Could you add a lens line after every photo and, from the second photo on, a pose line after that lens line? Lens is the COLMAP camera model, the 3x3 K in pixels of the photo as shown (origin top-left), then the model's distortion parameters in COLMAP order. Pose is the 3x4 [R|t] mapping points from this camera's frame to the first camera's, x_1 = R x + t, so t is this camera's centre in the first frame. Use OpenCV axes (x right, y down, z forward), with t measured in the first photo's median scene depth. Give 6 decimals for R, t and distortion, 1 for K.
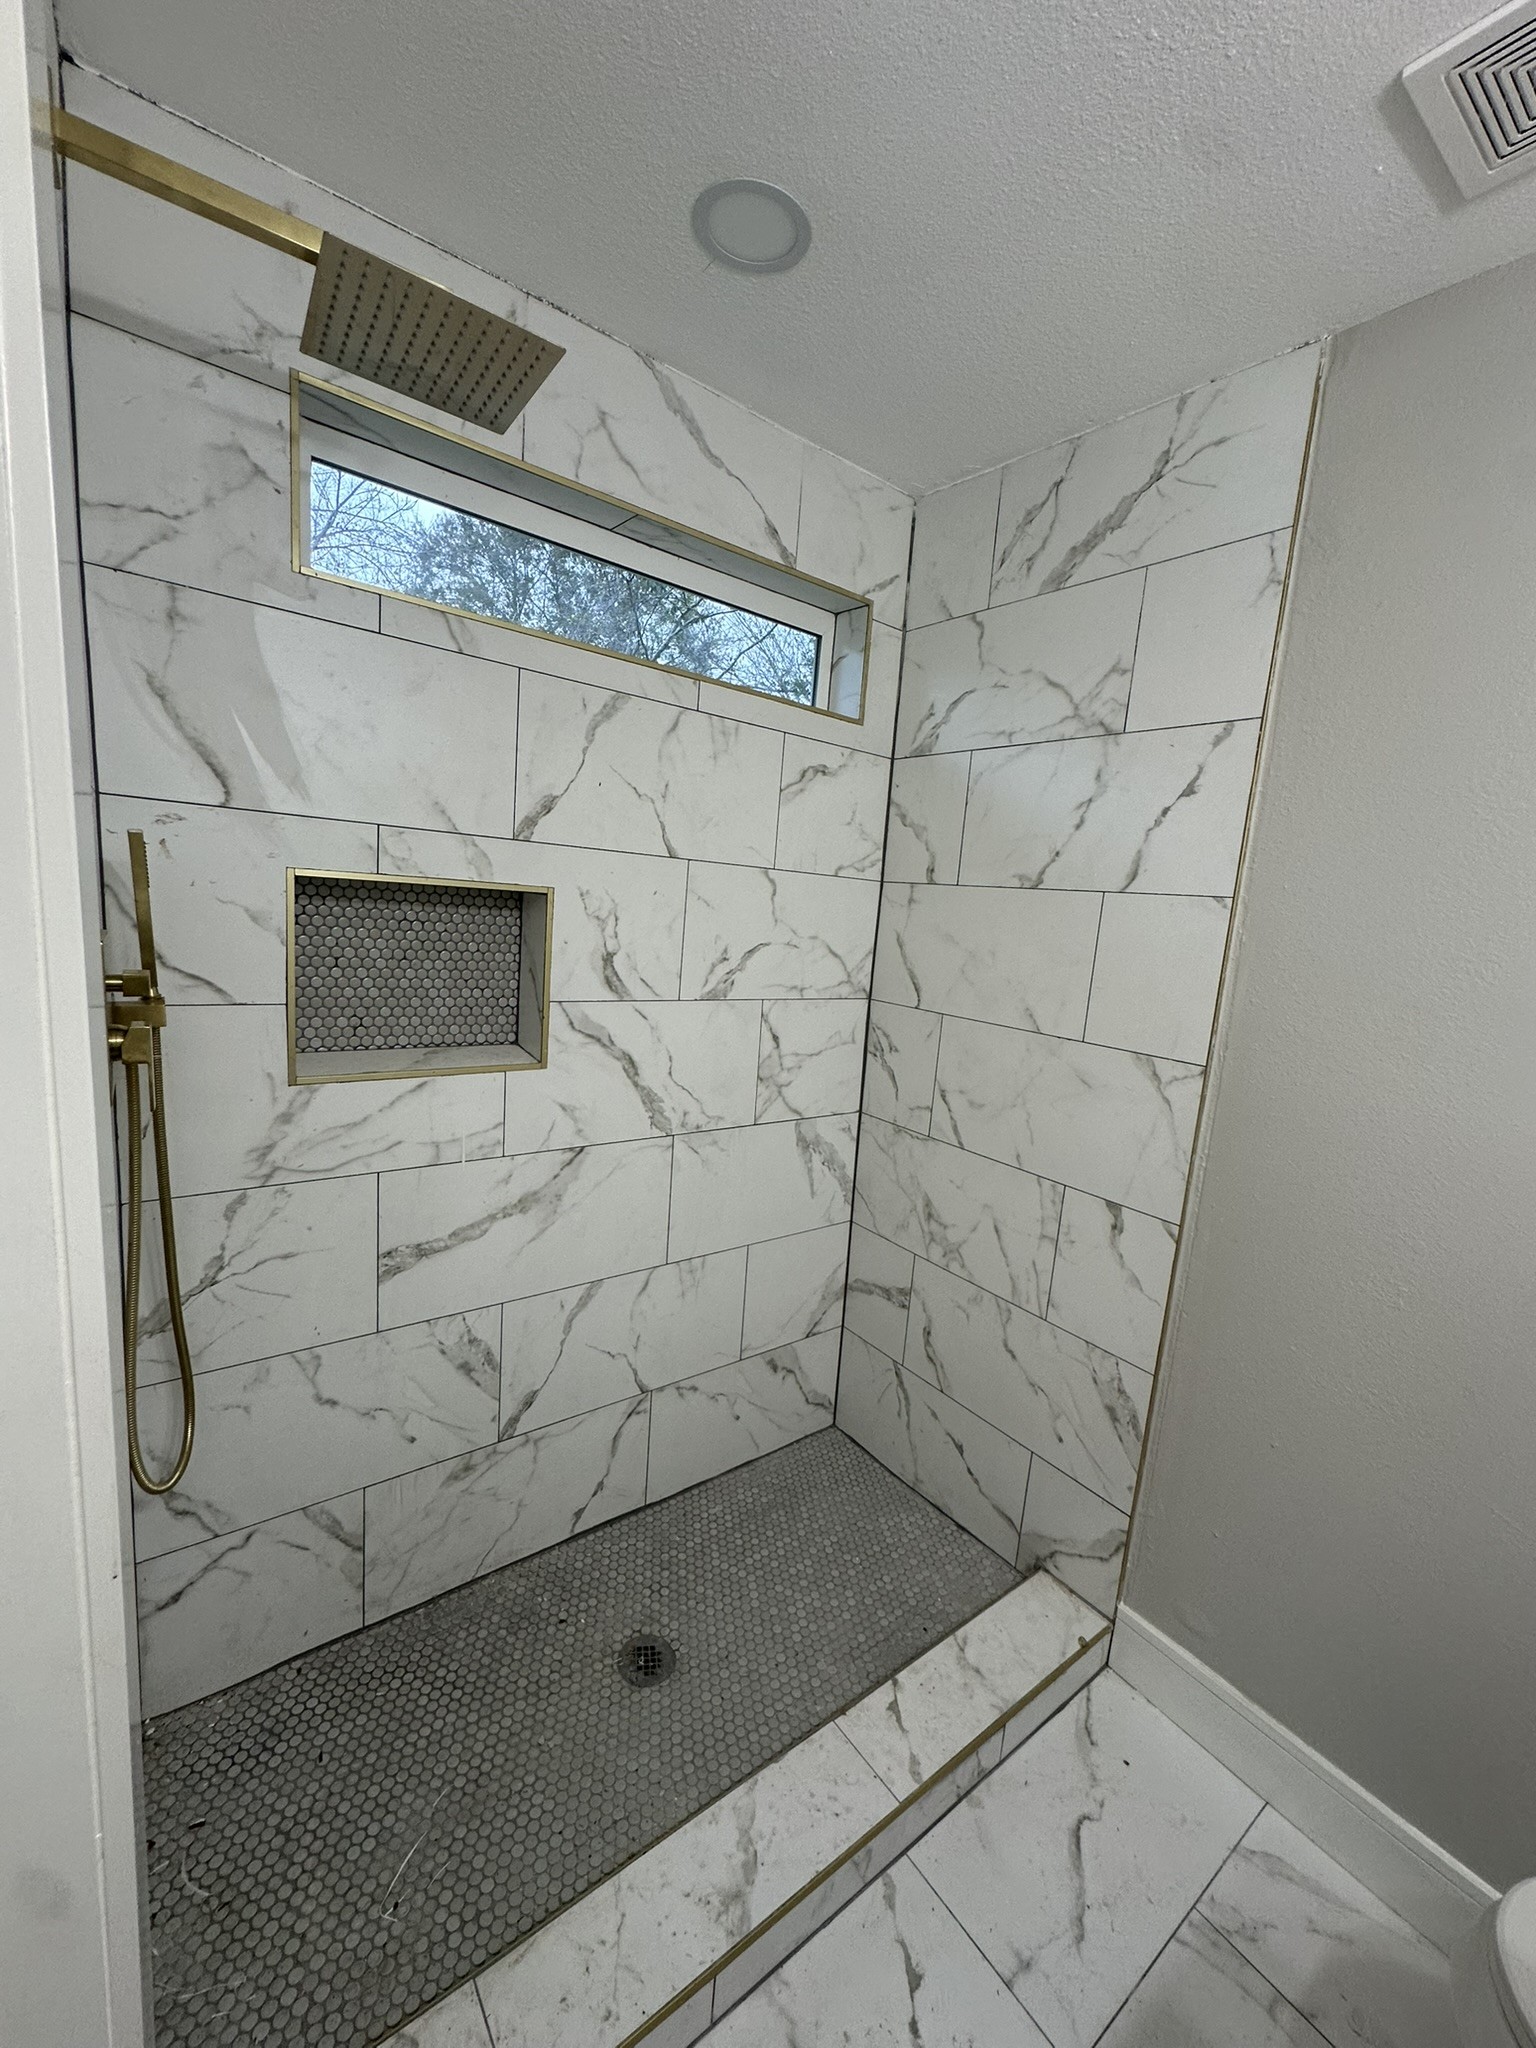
lens RADIAL K [[814.3, 0, 757.6], [0, 814.3, 1032.0], [0, 0, 1]] dist [-0.006392, 0.001249]
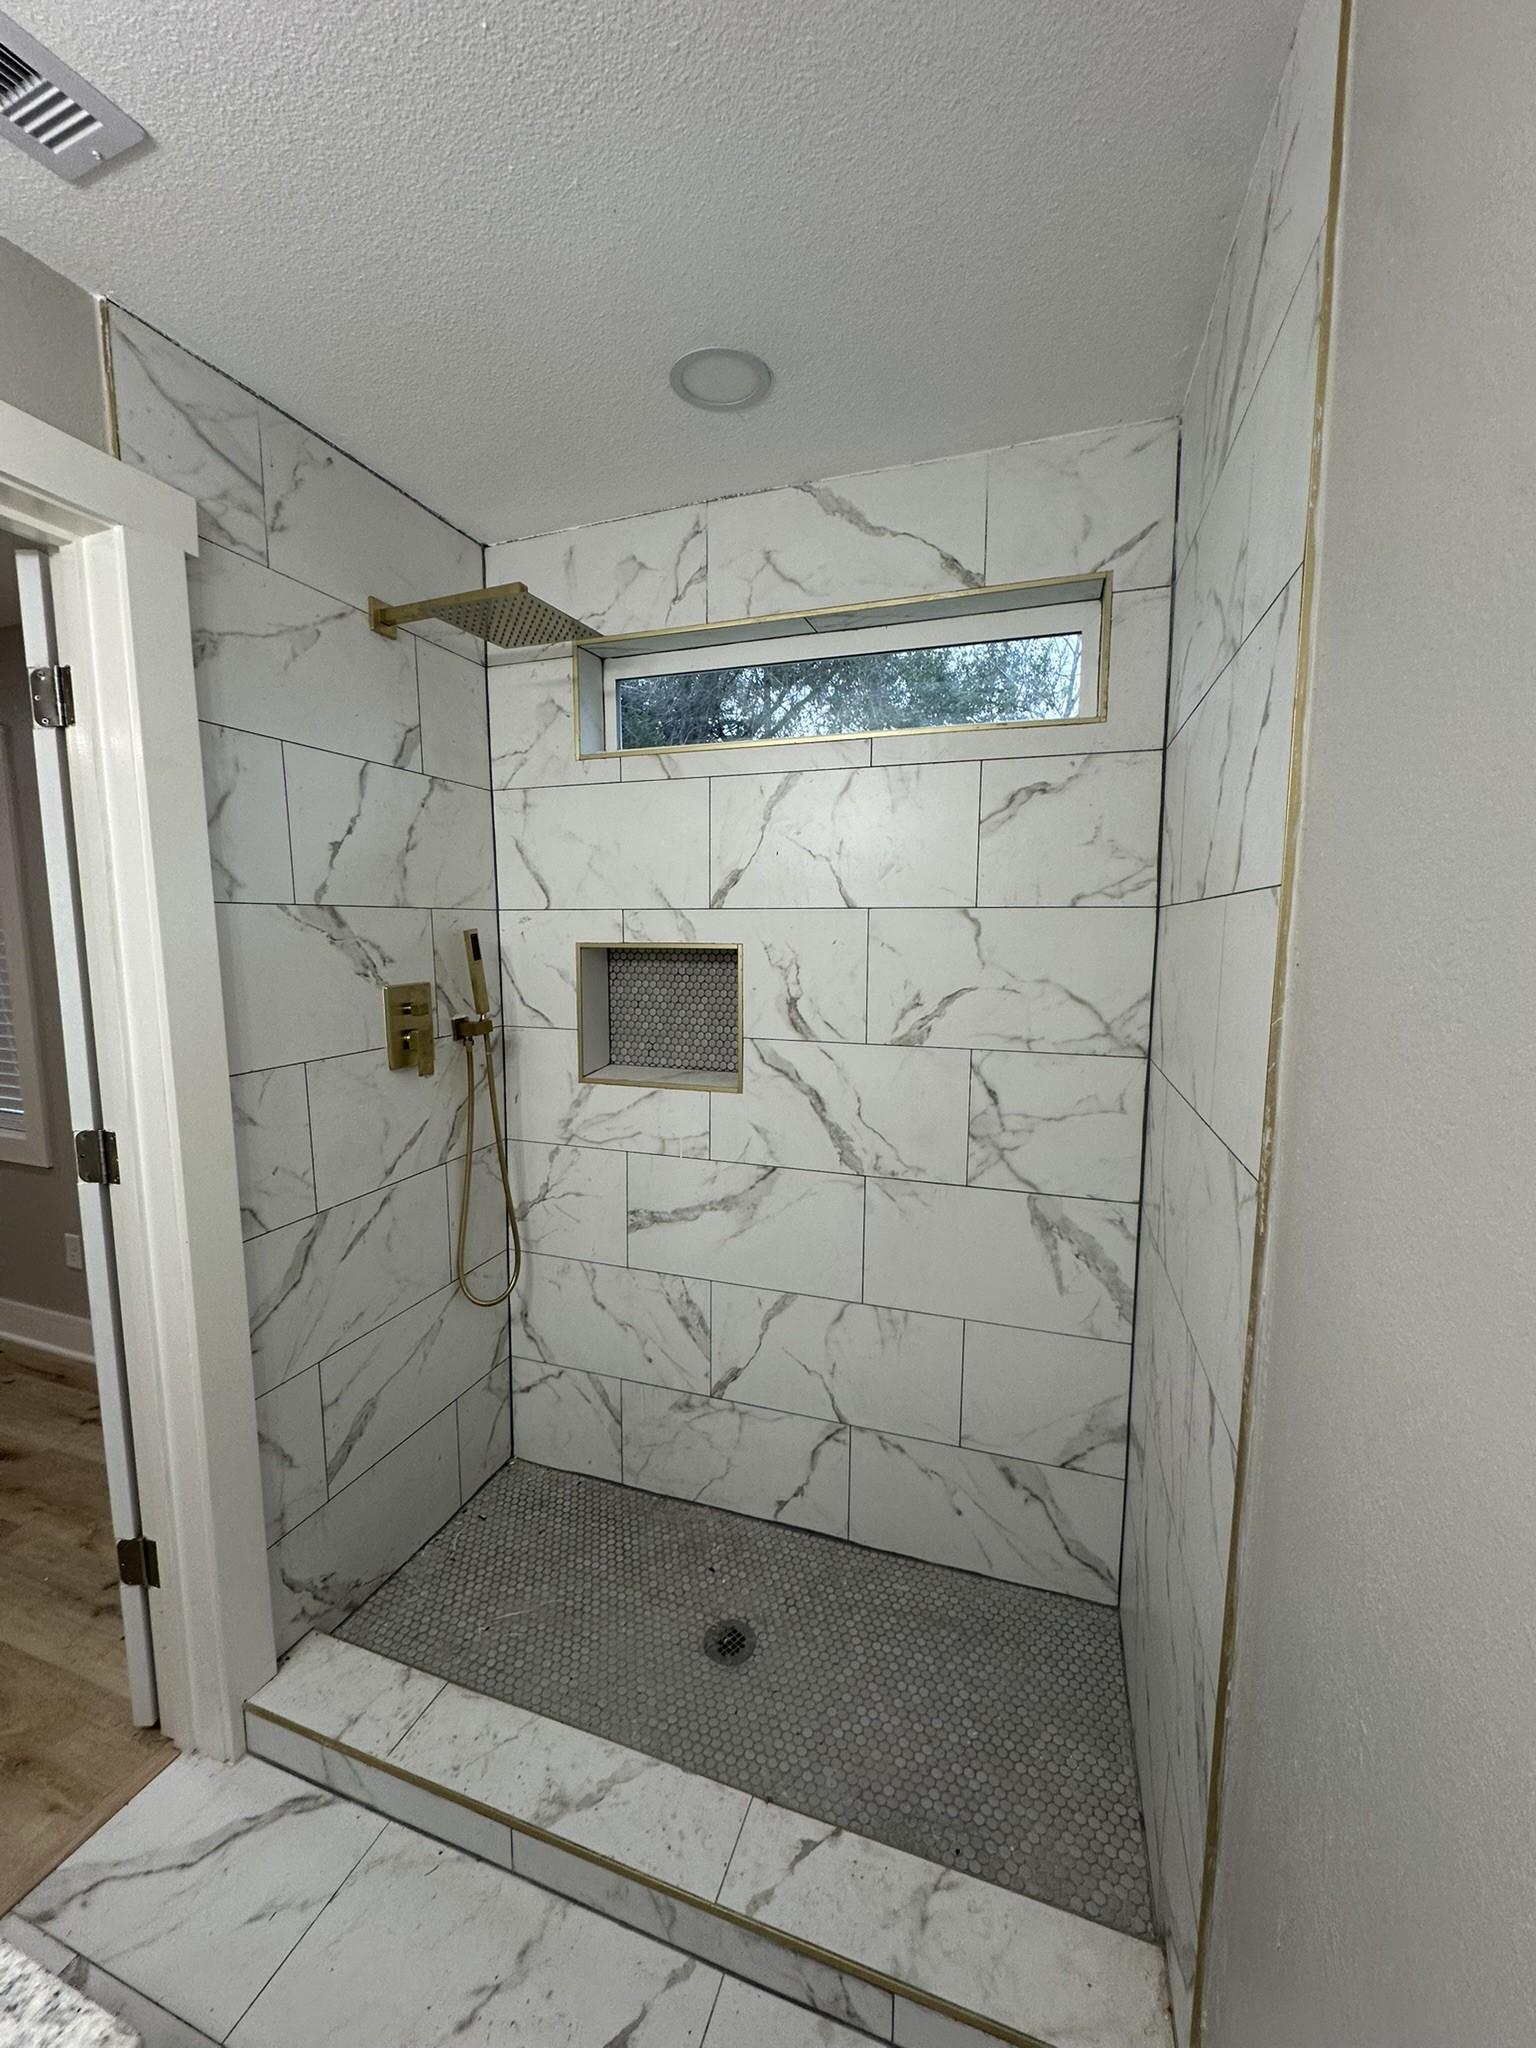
lens RADIAL K [[814.3, 0, 775.0], [0, 814.3, 1034.2], [0, 0, 1]] dist [-0.006392, 0.001249]
pose [[0.560874, 0.027136, -0.827456, 0.771665], [-0.090167, 0.995520, -0.028470, -0.012516], [0.822976, 0.090577, 0.560808, 0.362608]]
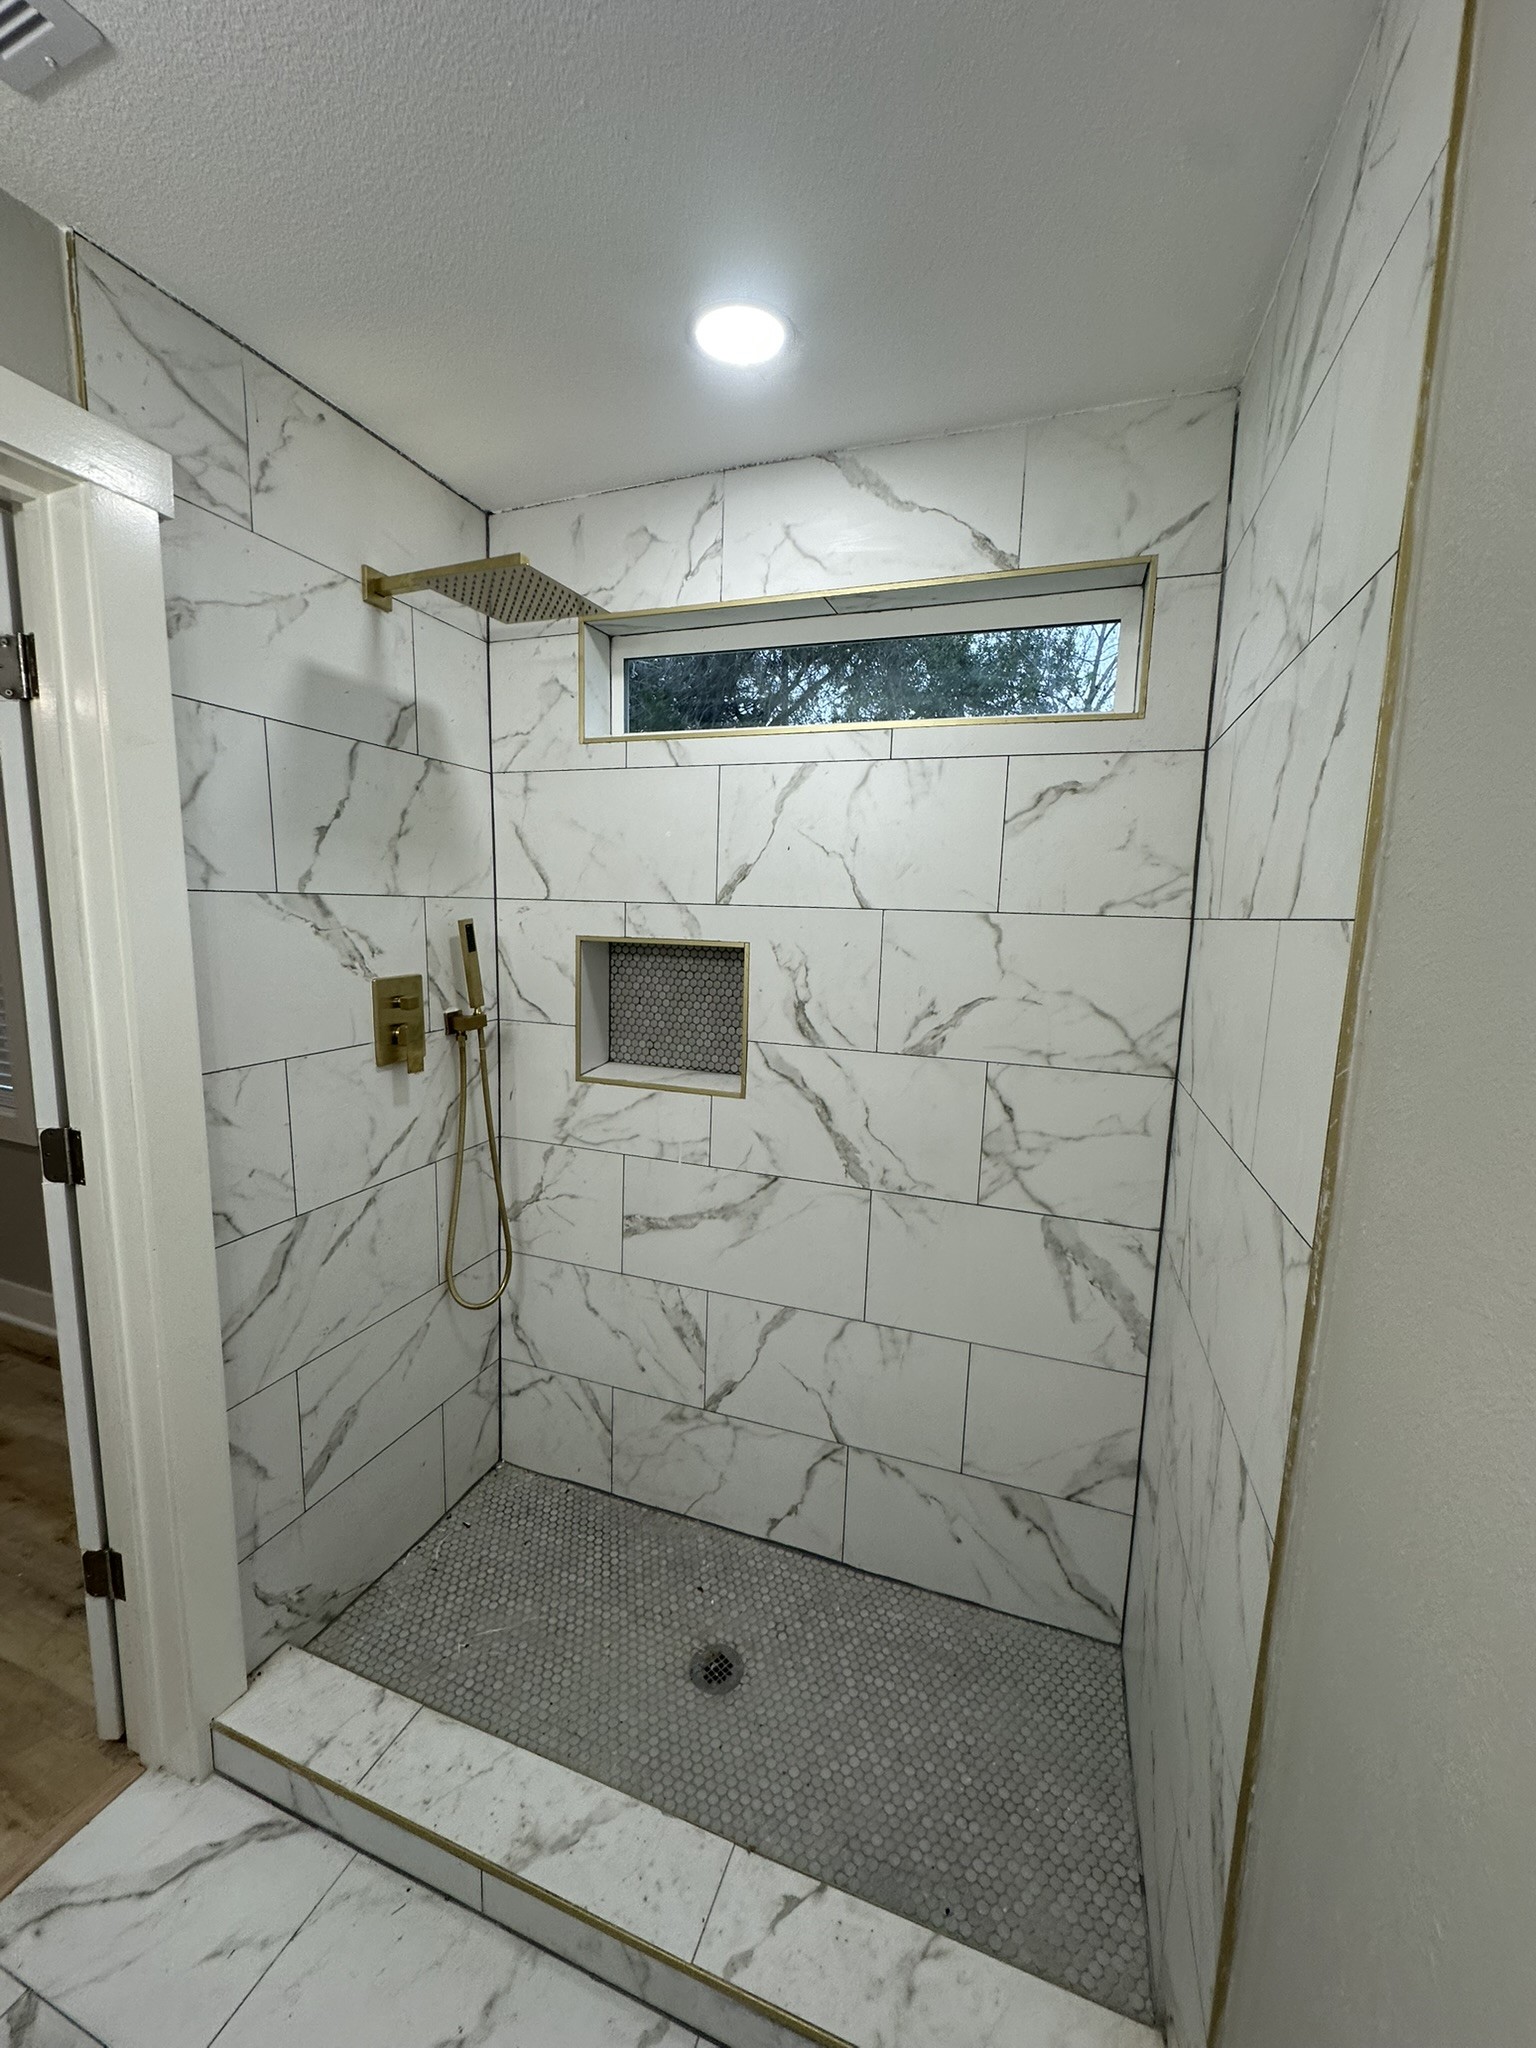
lens RADIAL K [[814.3, 0, 775.2], [0, 814.3, 1033.3], [0, 0, 1]] dist [-0.006392, 0.001249]
pose [[0.551409, 0.060340, -0.832050, 0.726230], [-0.117603, 0.993043, -0.005922, -0.046123], [0.825904, 0.101117, 0.554669, 0.393337]]
